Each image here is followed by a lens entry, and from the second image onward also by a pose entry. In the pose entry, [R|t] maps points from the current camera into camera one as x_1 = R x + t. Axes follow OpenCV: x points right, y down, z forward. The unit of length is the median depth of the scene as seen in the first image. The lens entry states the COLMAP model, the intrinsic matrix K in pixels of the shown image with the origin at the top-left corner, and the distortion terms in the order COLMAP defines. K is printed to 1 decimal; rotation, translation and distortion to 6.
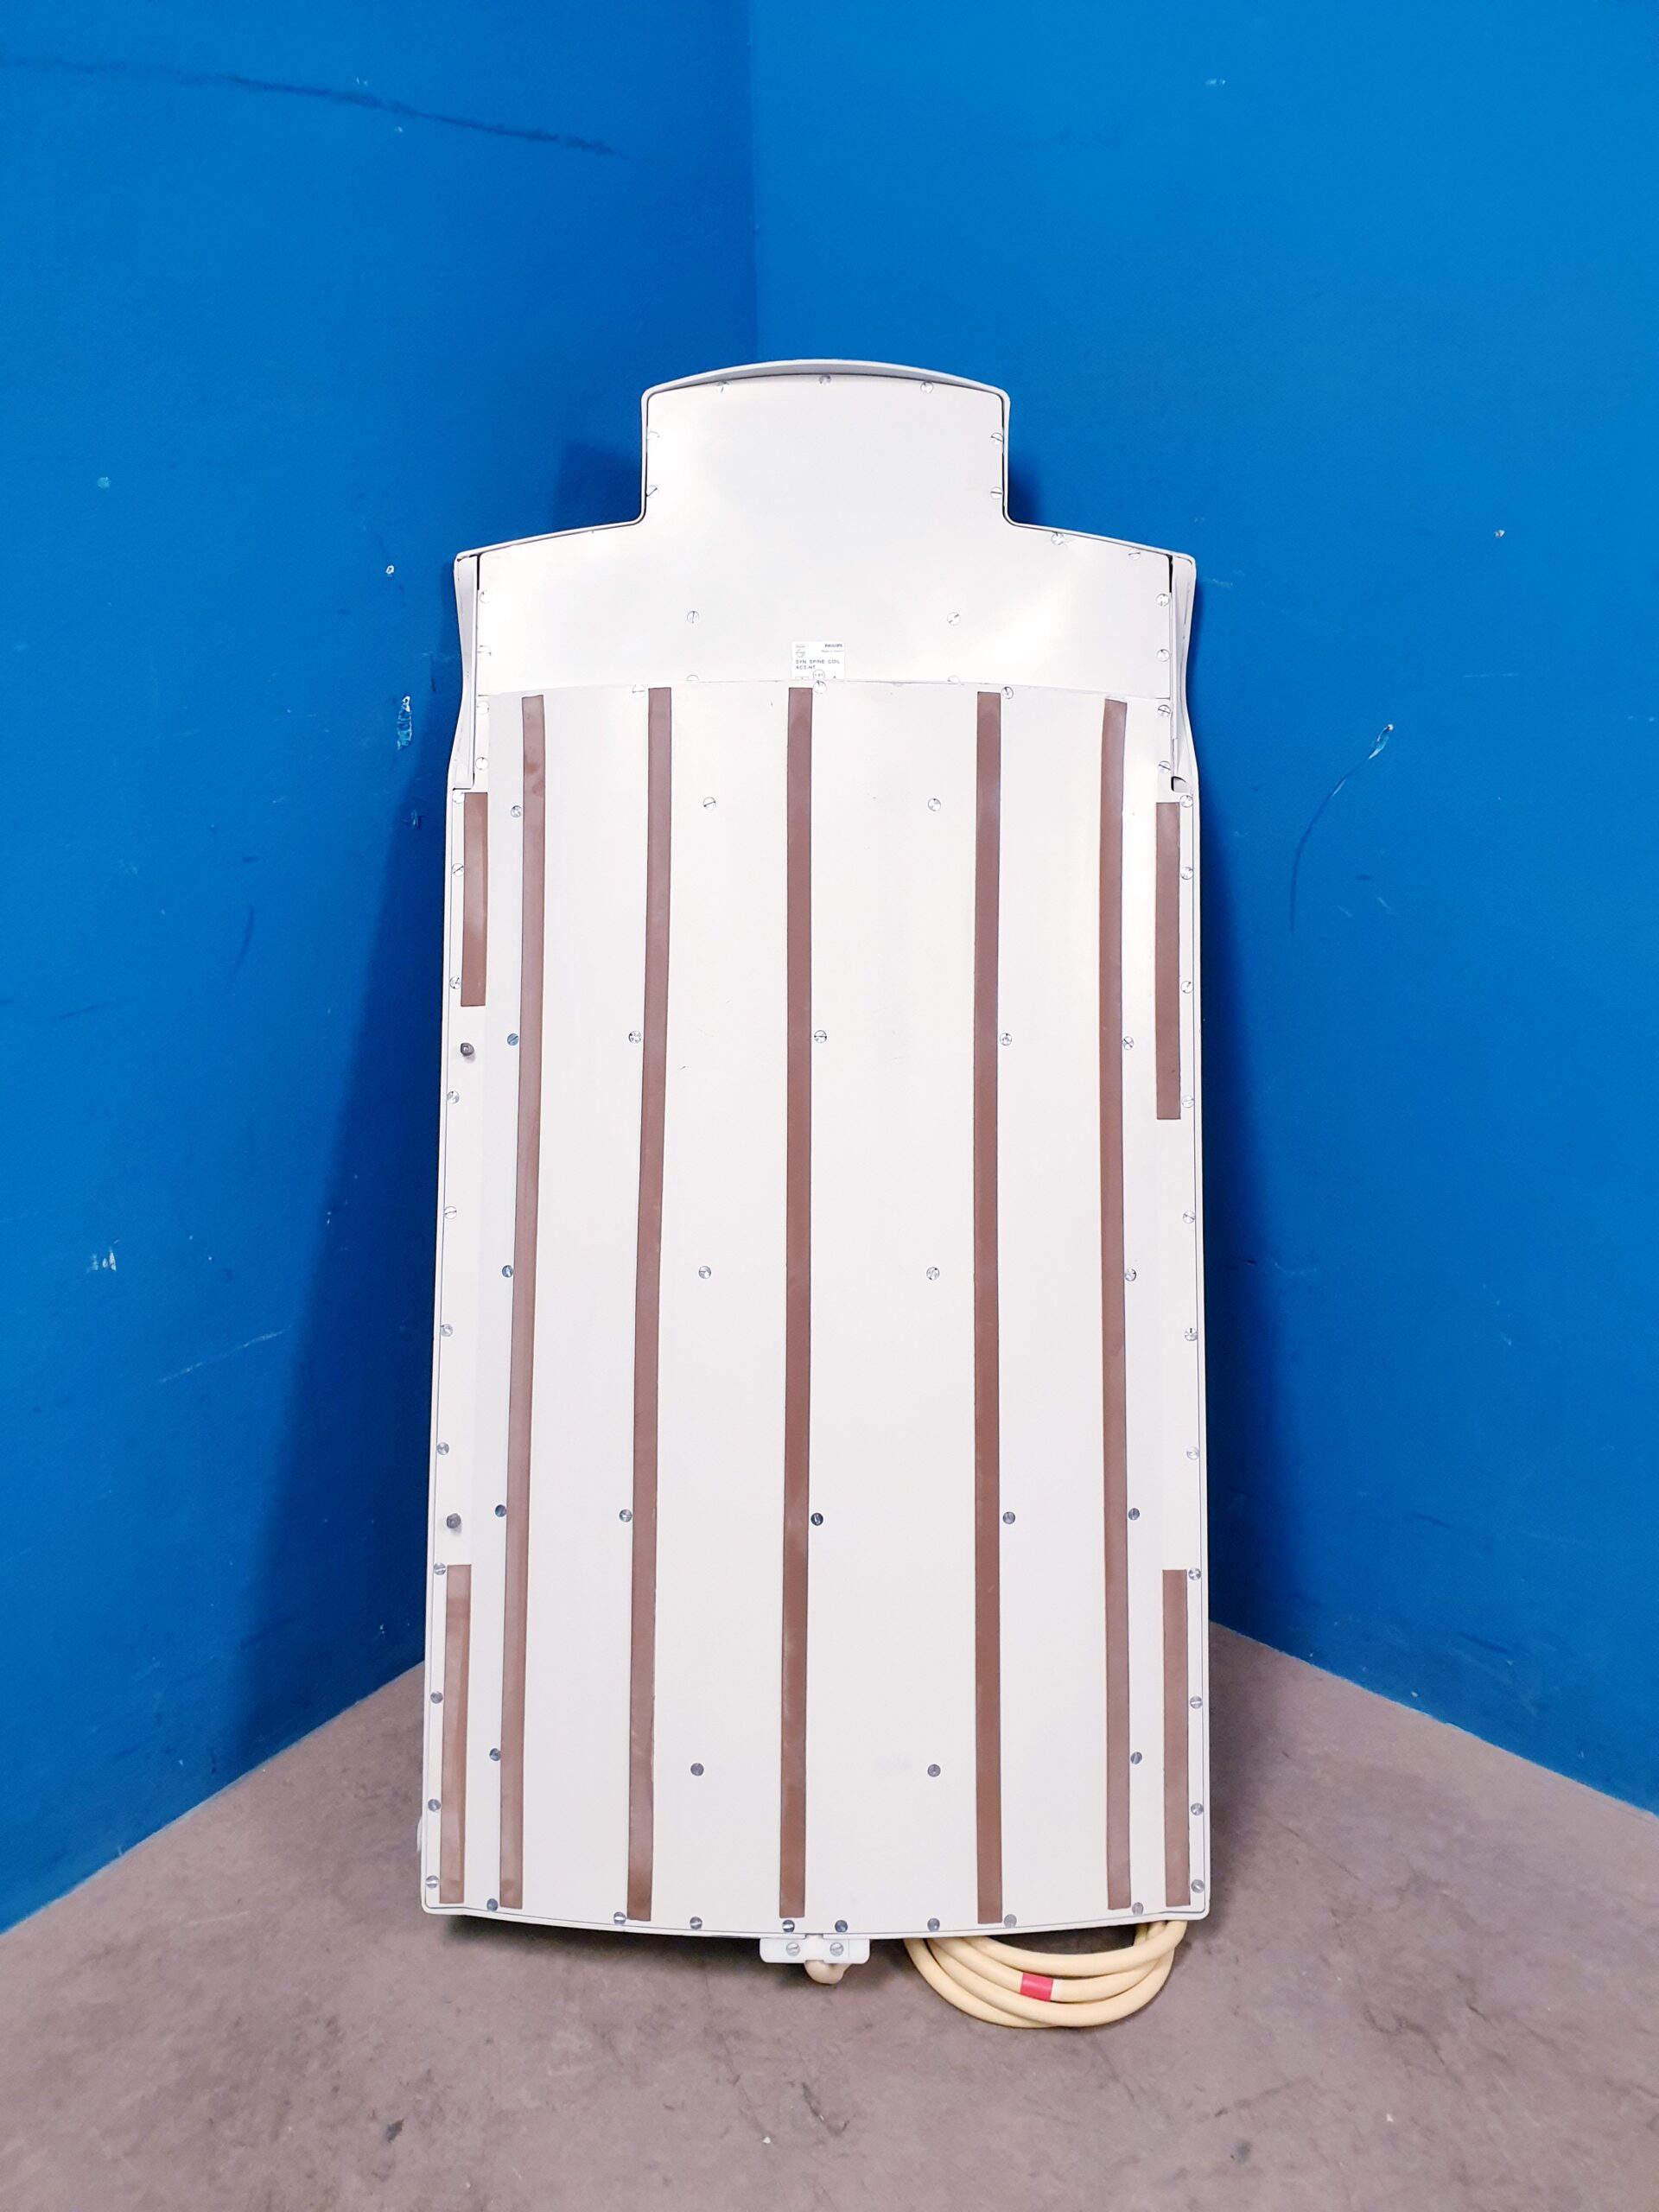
lens RADIAL K [[1687.7, 0, 823.9], [0, 1687.7, 1115.0], [0, 0, 1]] dist [0.003835, 0.008544]
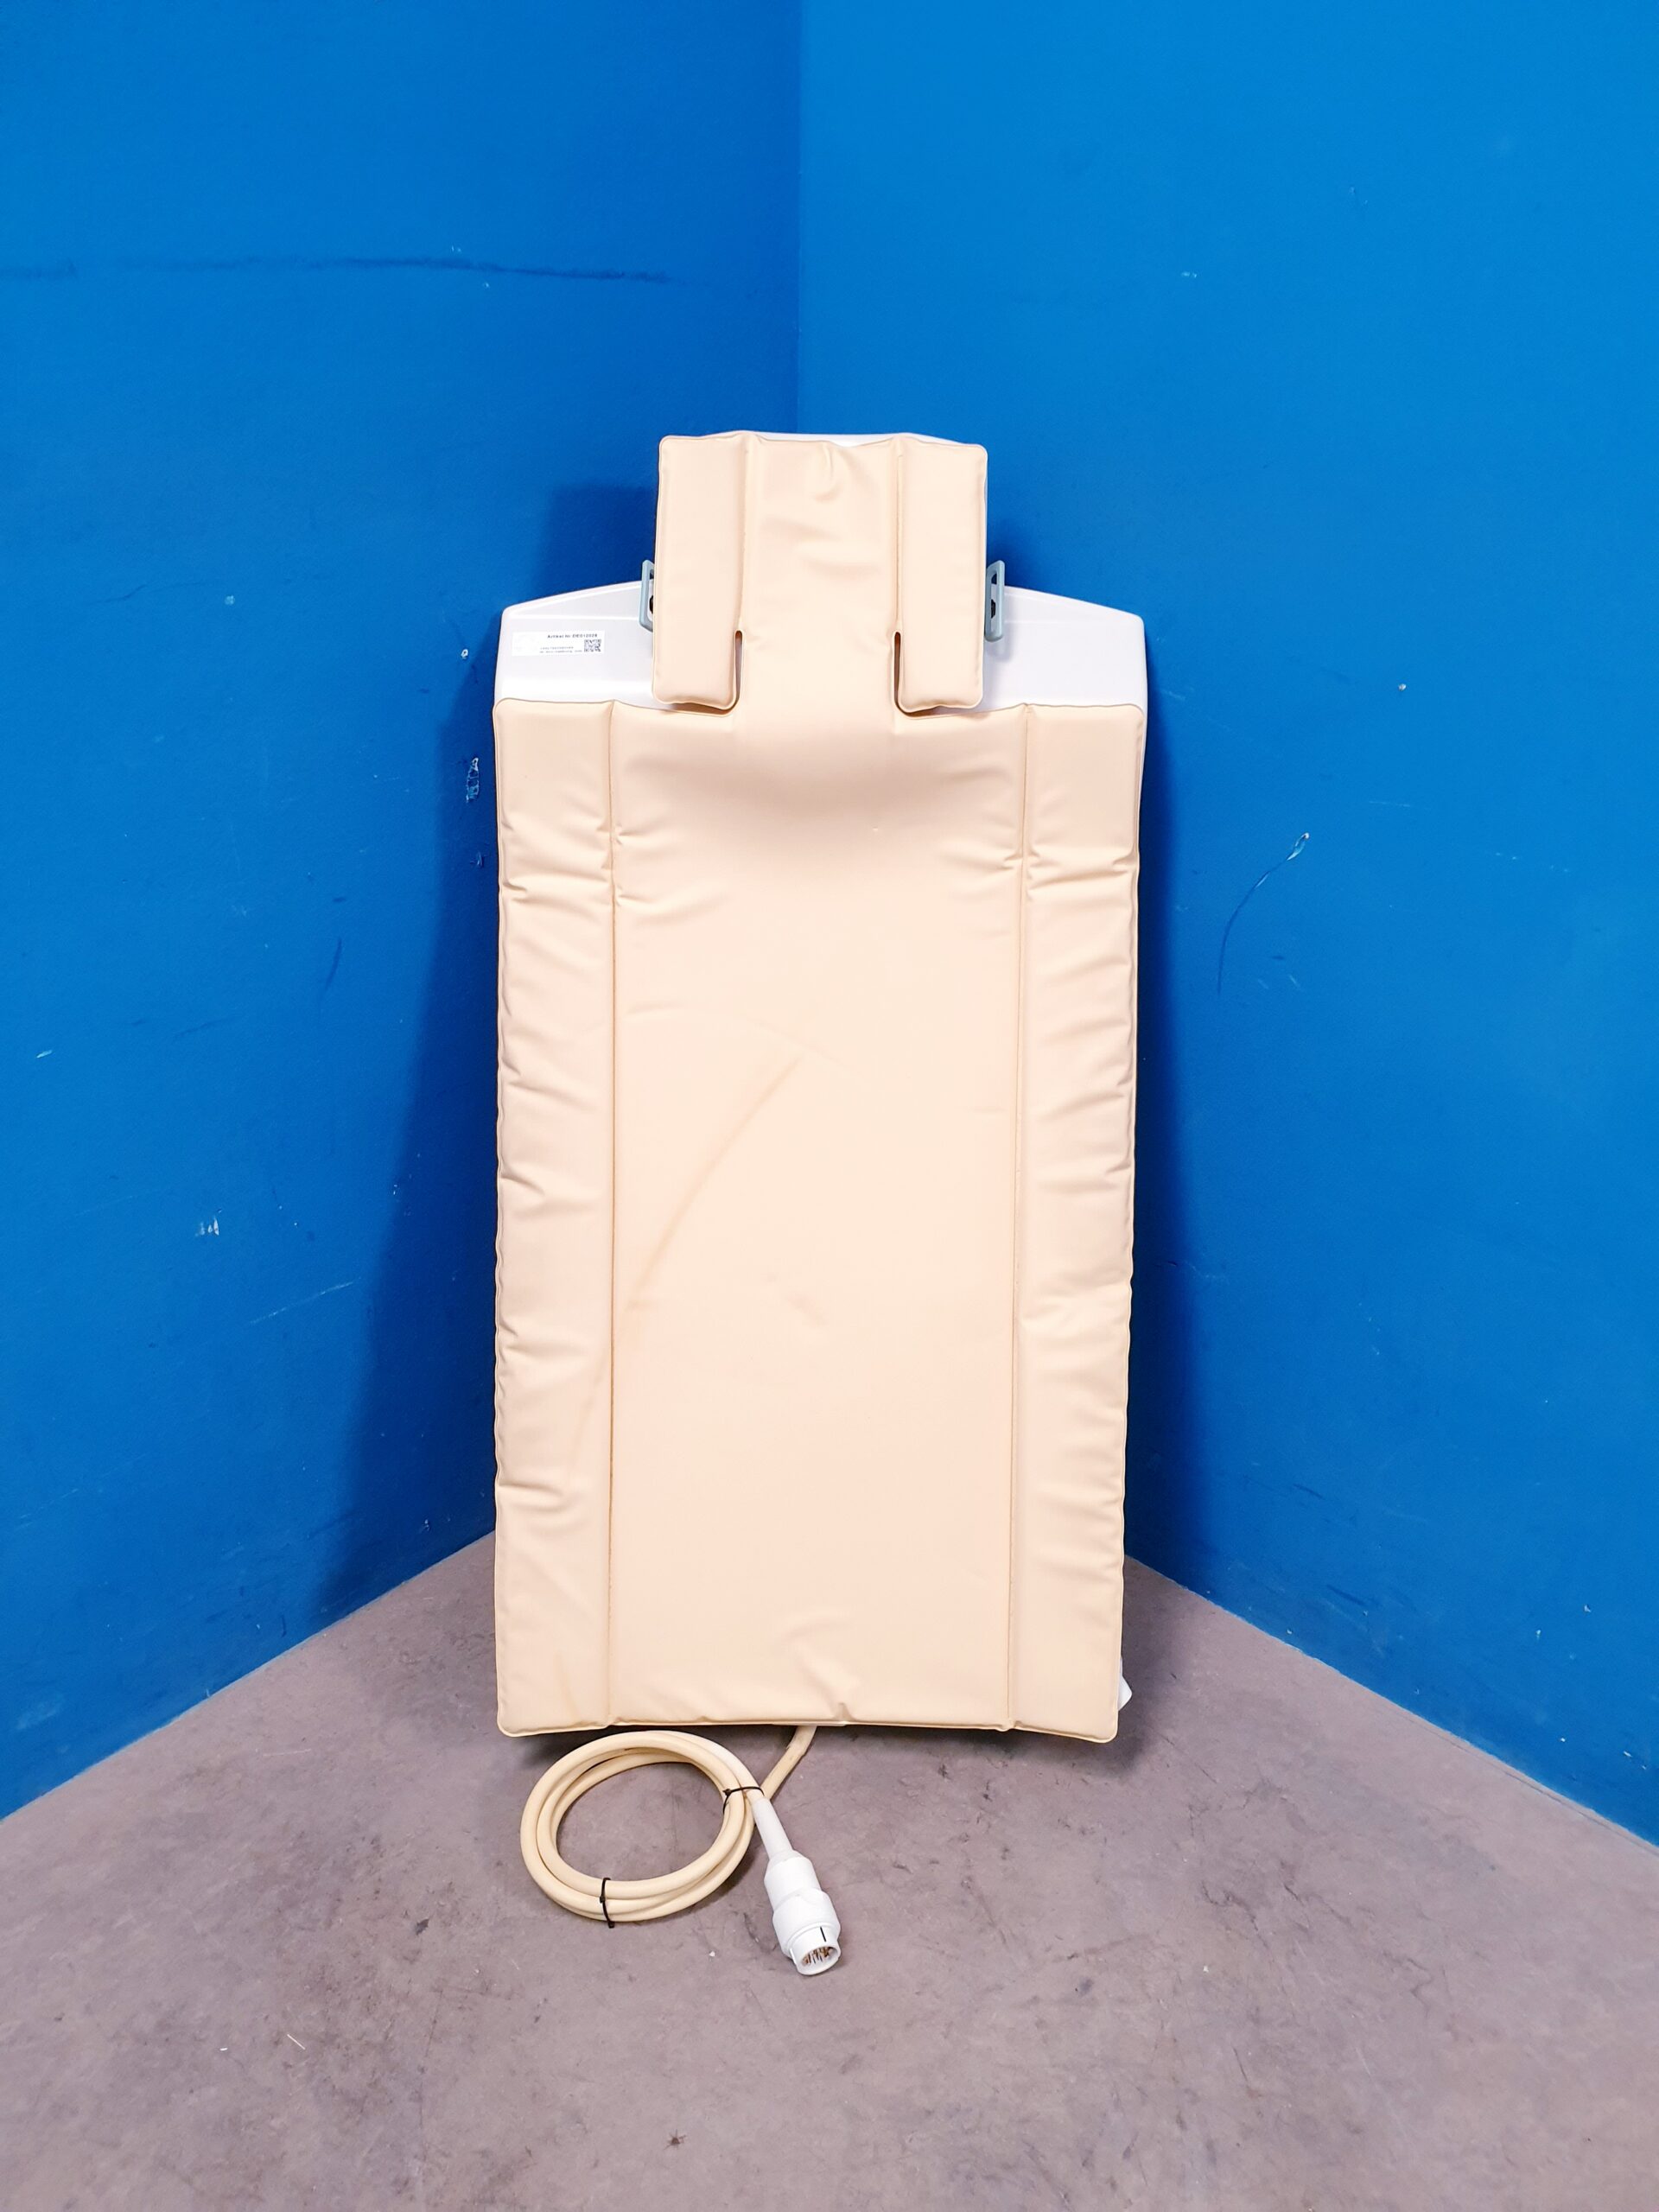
lens RADIAL K [[1687.7, 0, 839.2], [0, 1687.7, 1106.4], [0, 0, 1]] dist [0.003835, 0.008544]
pose [[0.998168, 0.055528, -0.024026, 0.051892], [-0.053562, 0.995674, 0.075925, -0.118300], [0.028138, -0.074499, 0.996824, -0.197517]]
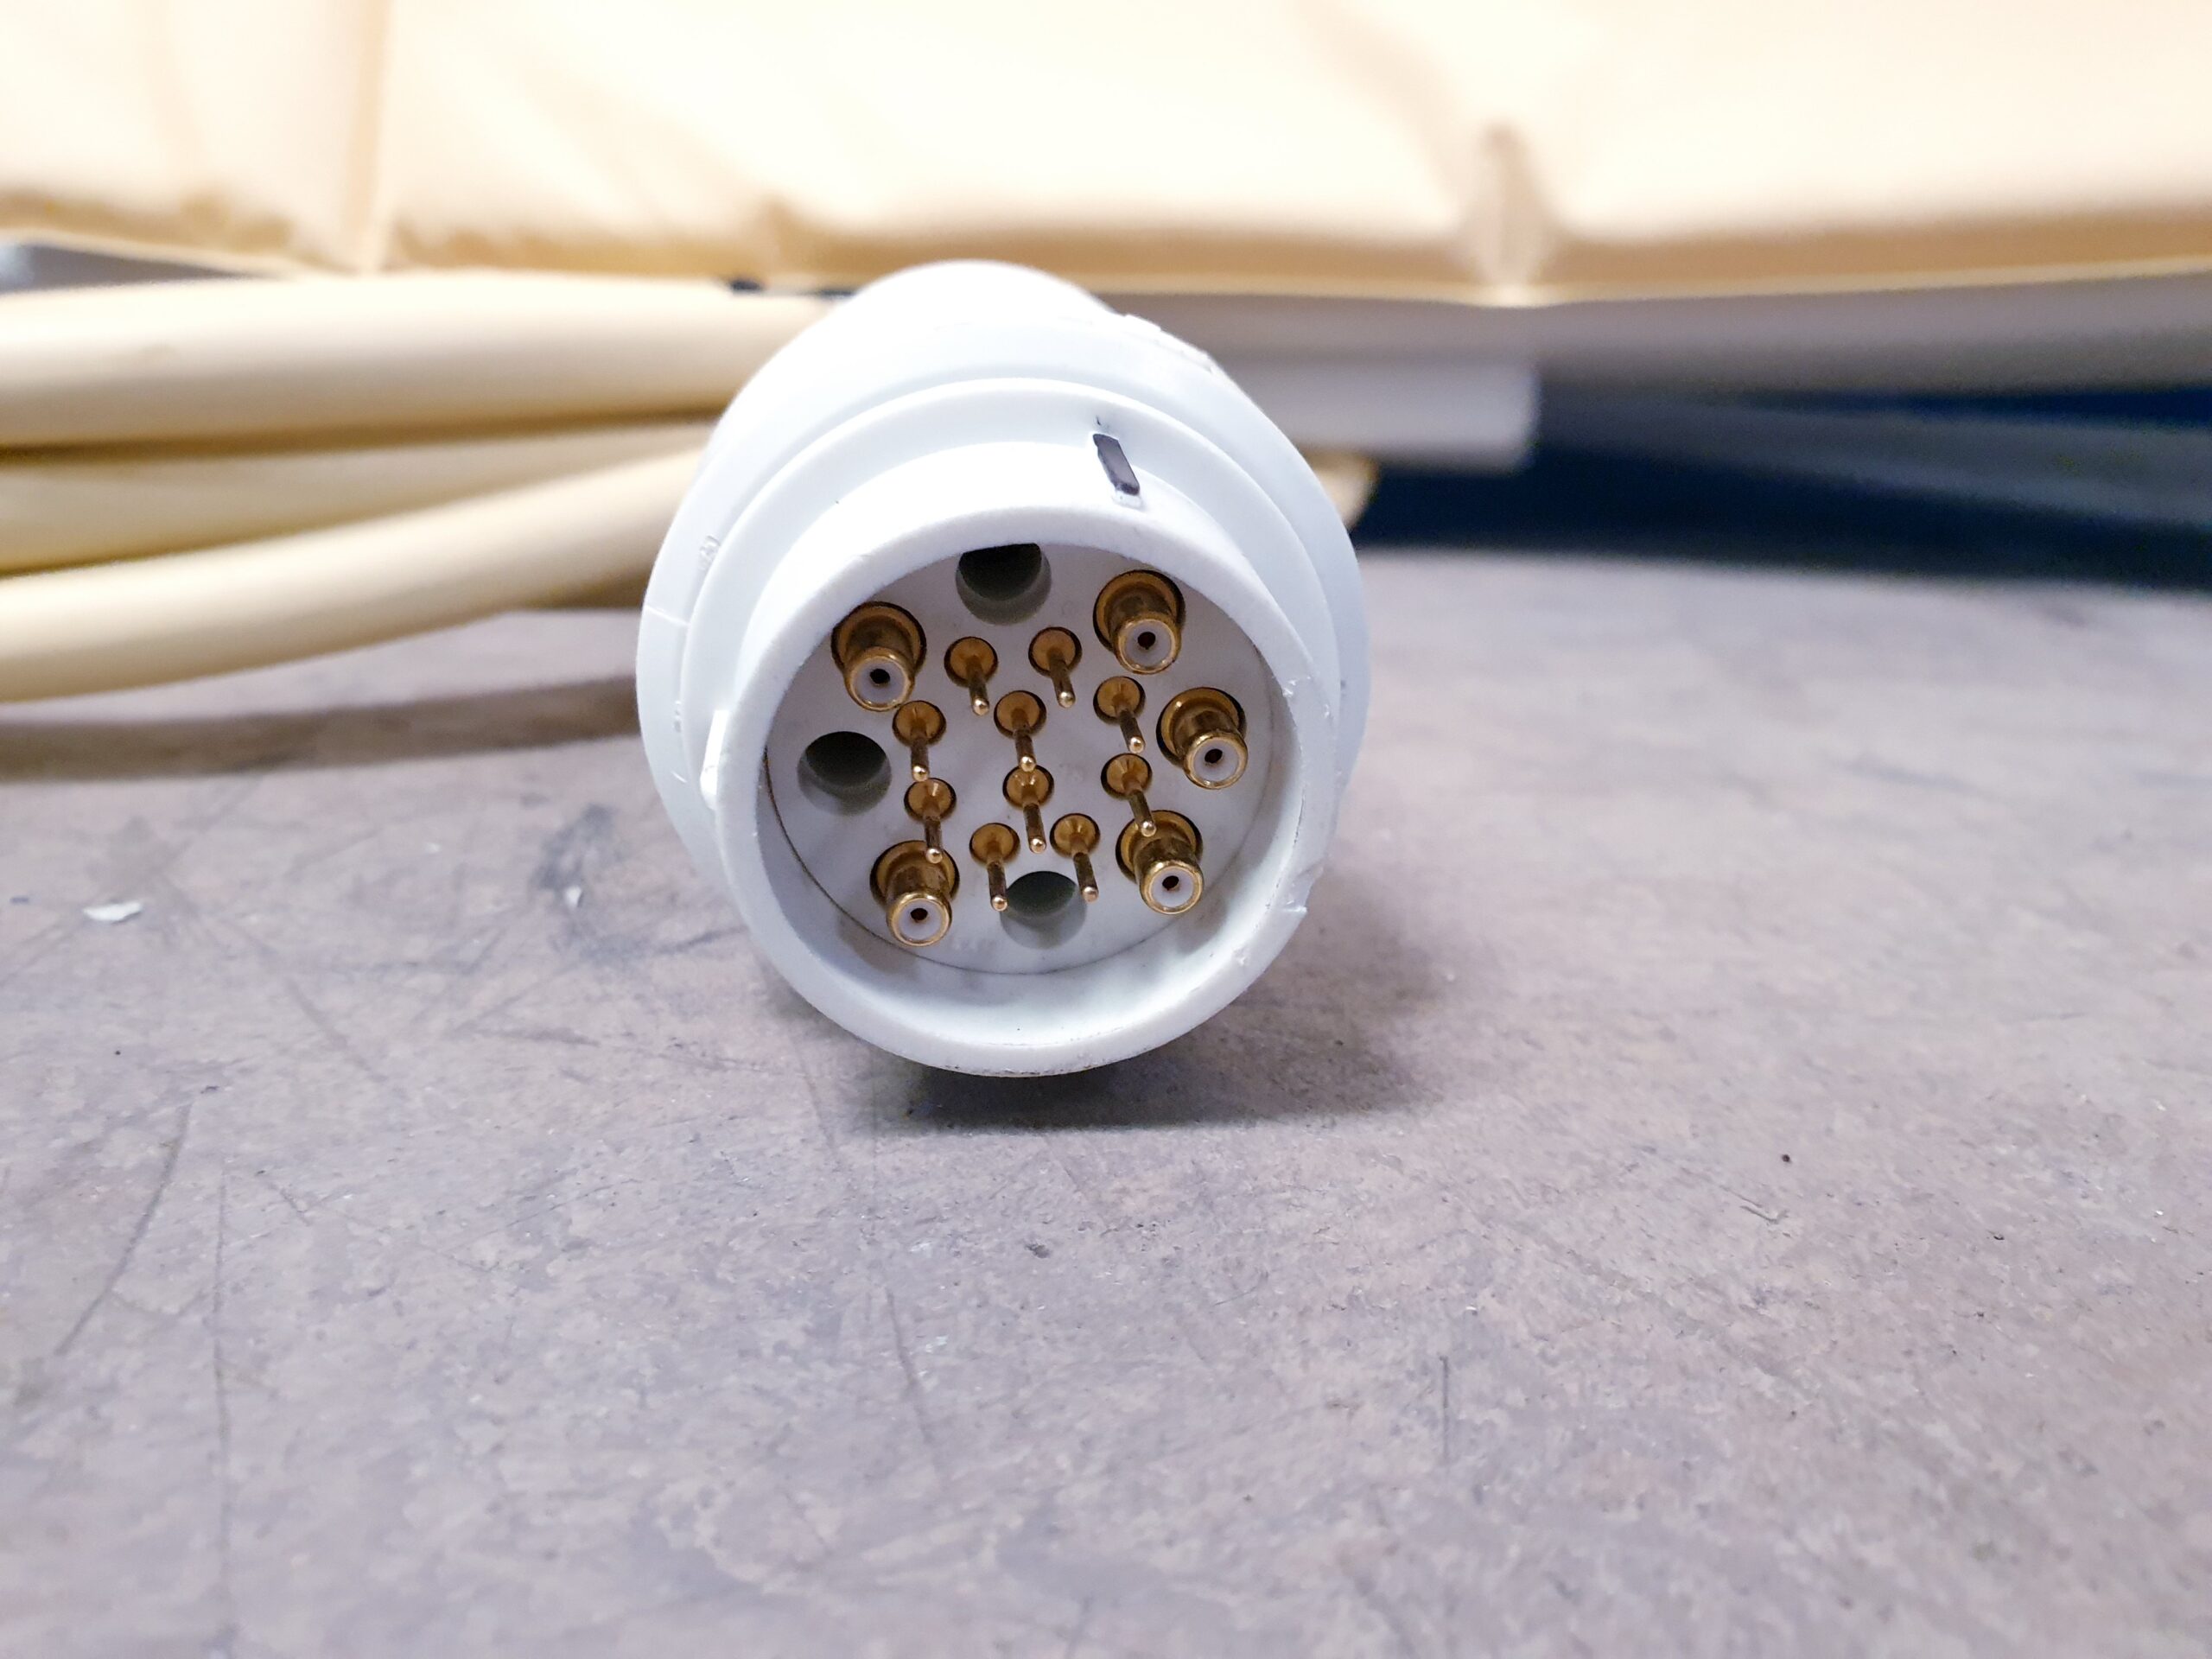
lens RADIAL K [[1789.4, 0, 1104.8], [0, 1789.4, 820.7], [0, 0, 1]] dist [-0.051145, 0.019607]
pose [[0.959271, 0.104696, -0.262371, 0.069501], [-0.126341, 0.989722, -0.066989, 0.545883], [0.252661, 0.097409, 0.962639, 0.807943]]
